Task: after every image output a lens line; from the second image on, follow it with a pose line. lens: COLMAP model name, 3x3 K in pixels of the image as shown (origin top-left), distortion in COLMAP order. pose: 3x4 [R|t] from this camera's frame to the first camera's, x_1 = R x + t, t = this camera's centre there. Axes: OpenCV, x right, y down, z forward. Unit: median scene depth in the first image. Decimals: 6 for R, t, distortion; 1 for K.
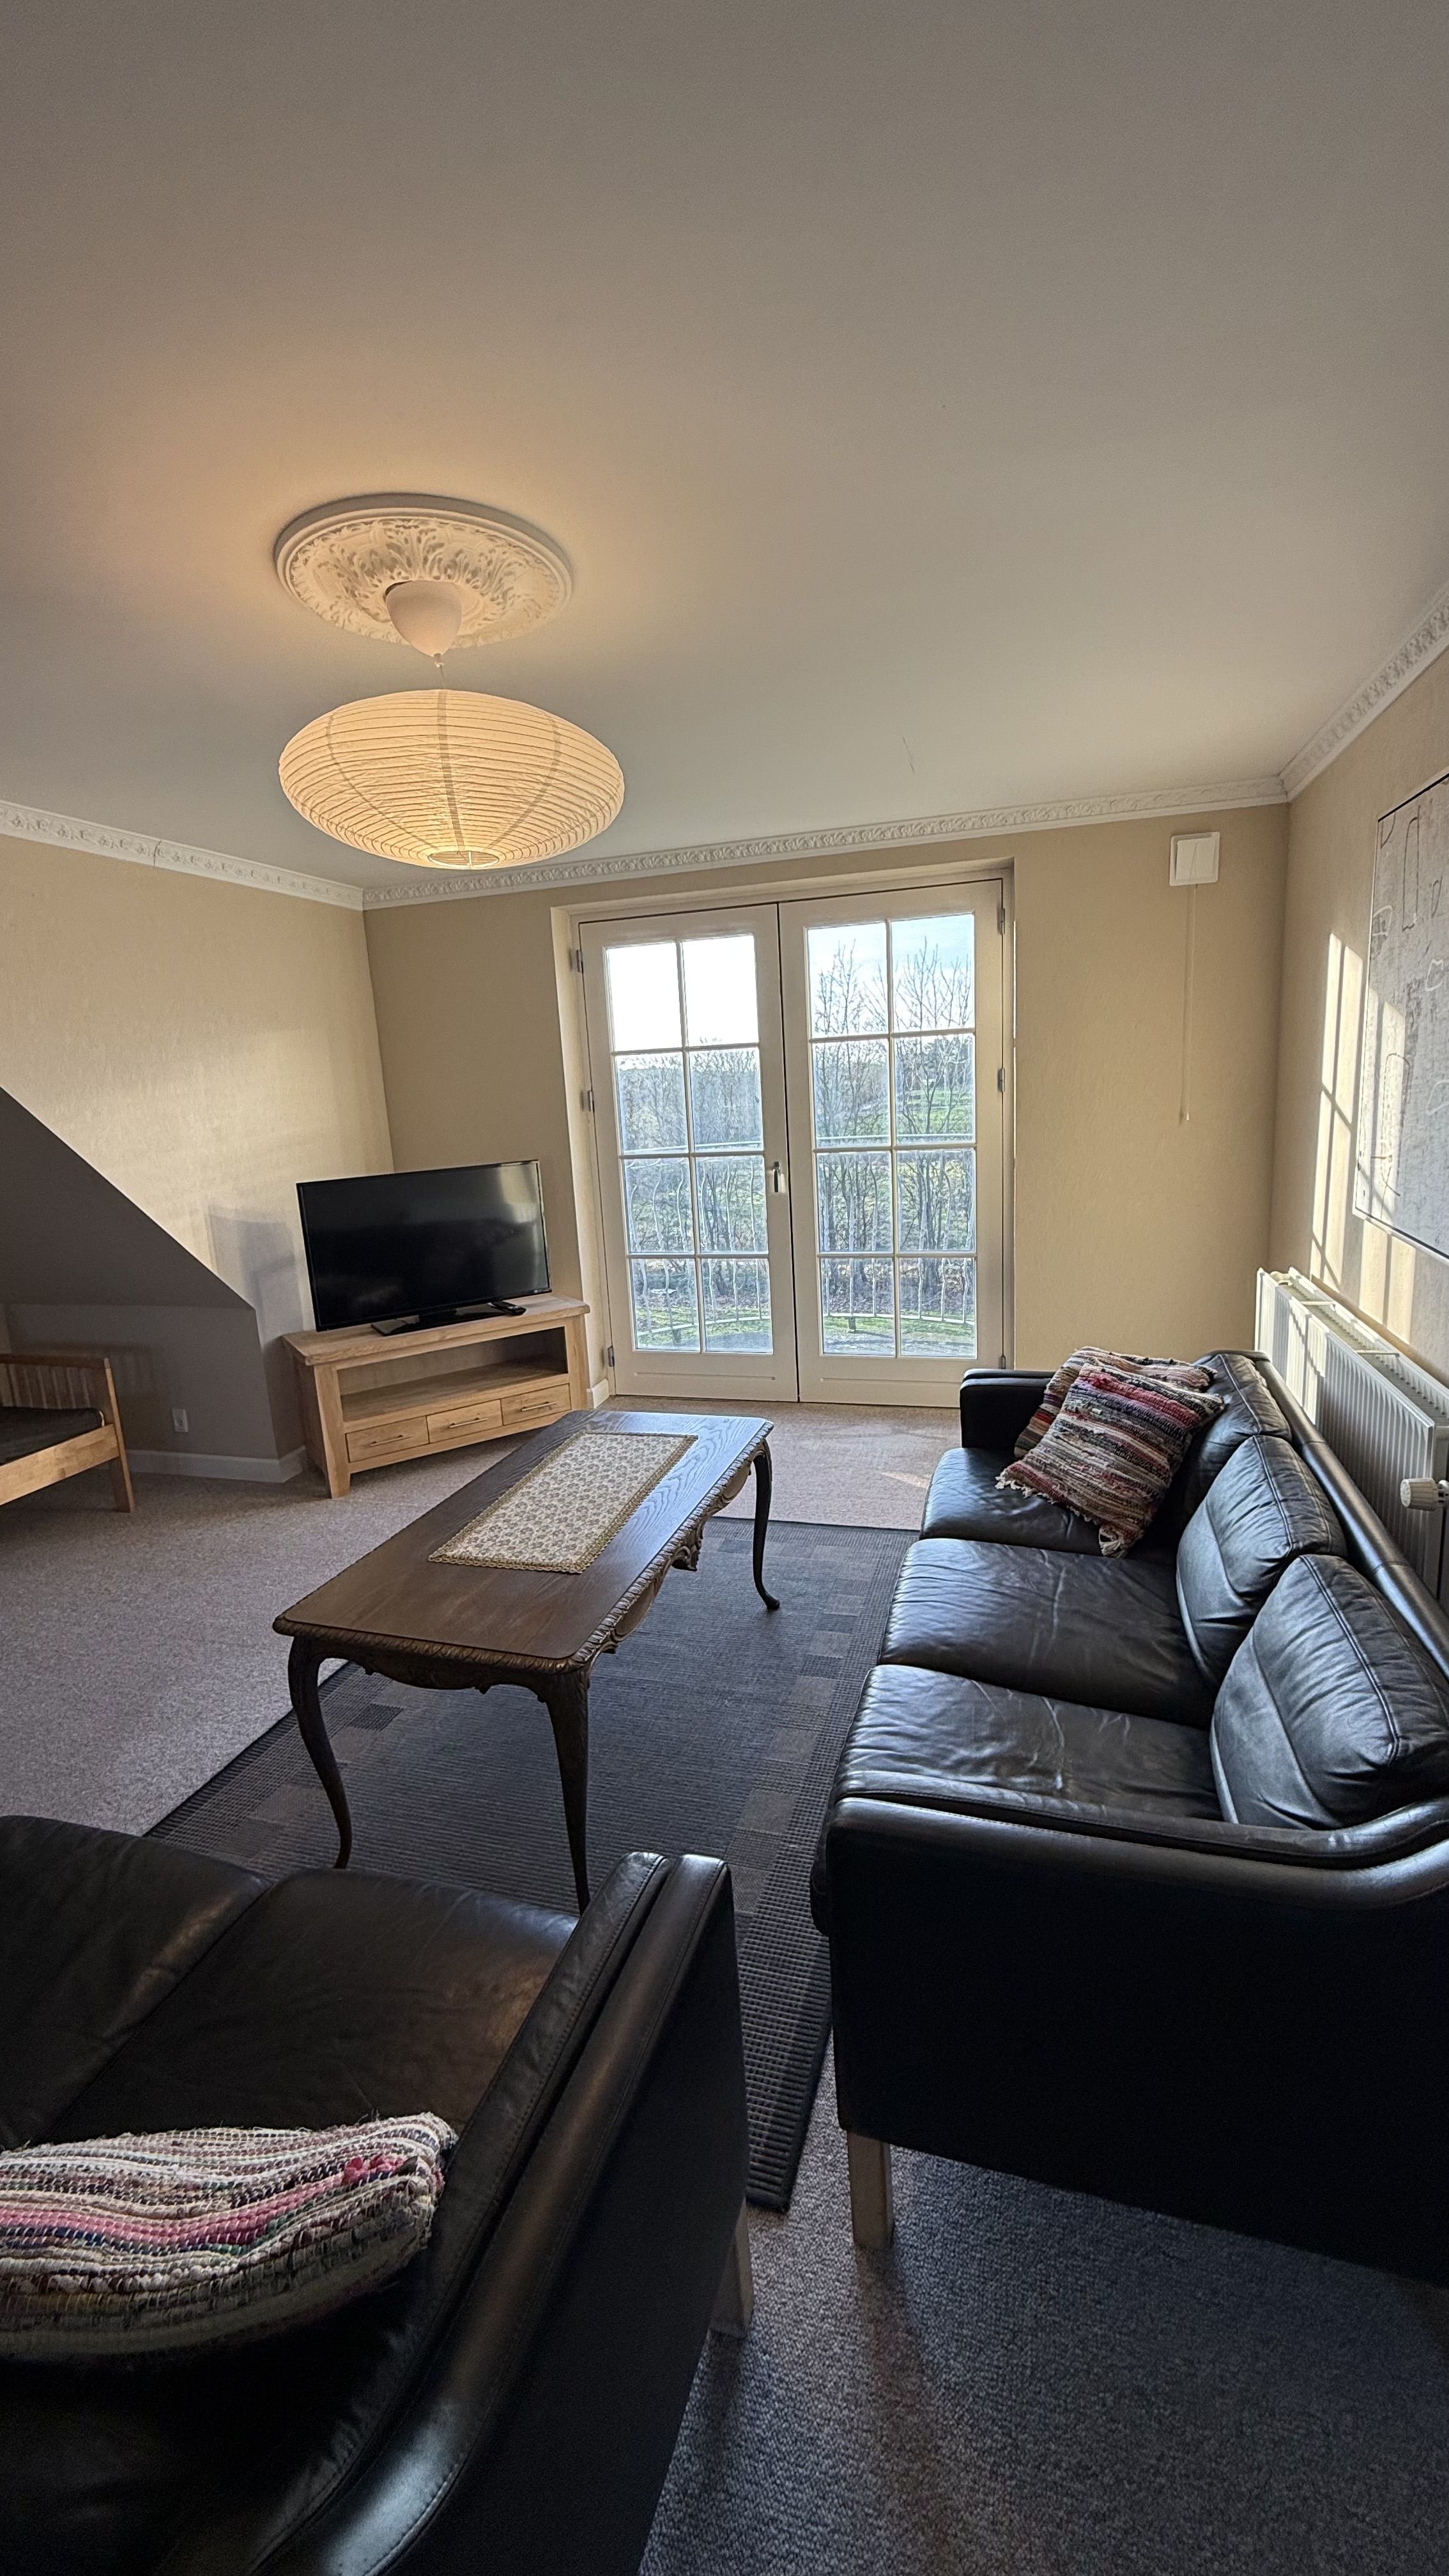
lens RADIAL K [[1032.5, 0, 730.8], [0, 1032.5, 1284.2], [0, 0, 1]] dist [0.001782, 0.000068]
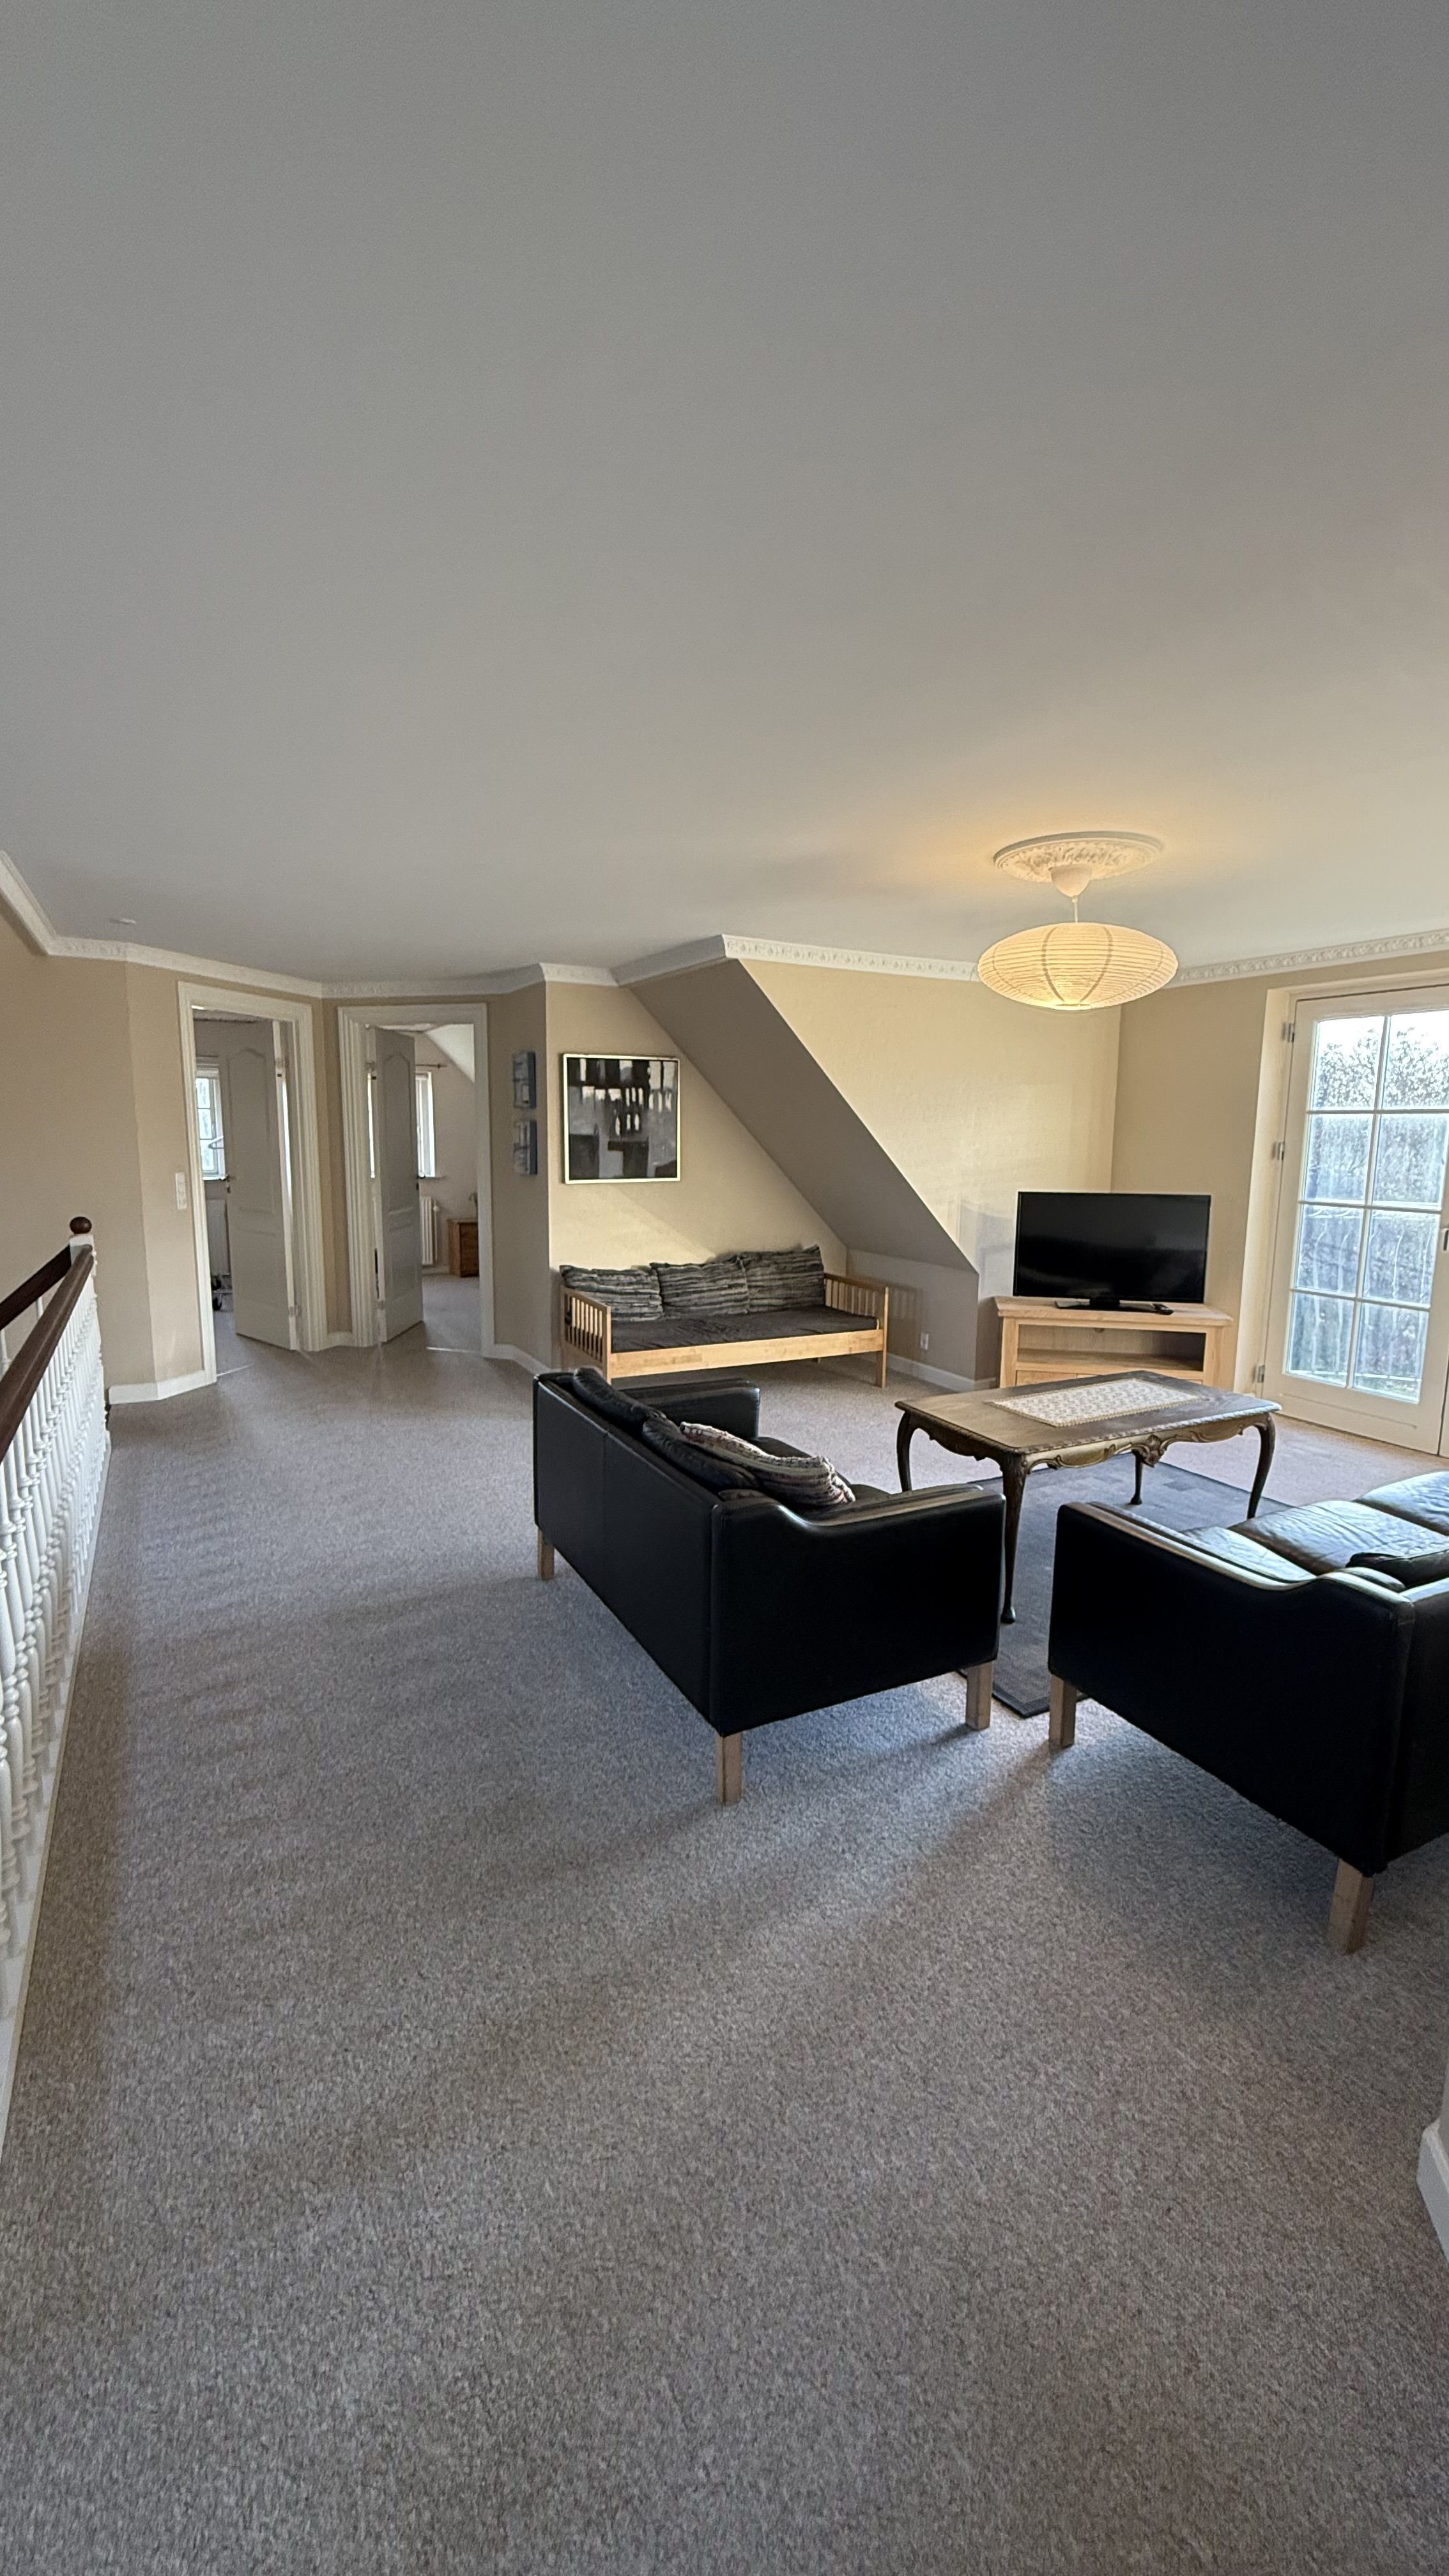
lens RADIAL K [[1032.5, 0, 722.3], [0, 1032.5, 1289.4], [0, 0, 1]] dist [0.001782, 0.000068]
pose [[0.703310, 0.167610, -0.690841, 0.297271], [-0.185093, 0.981464, 0.049687, 0.039441], [0.686364, 0.092925, 0.721297, -0.301893]]
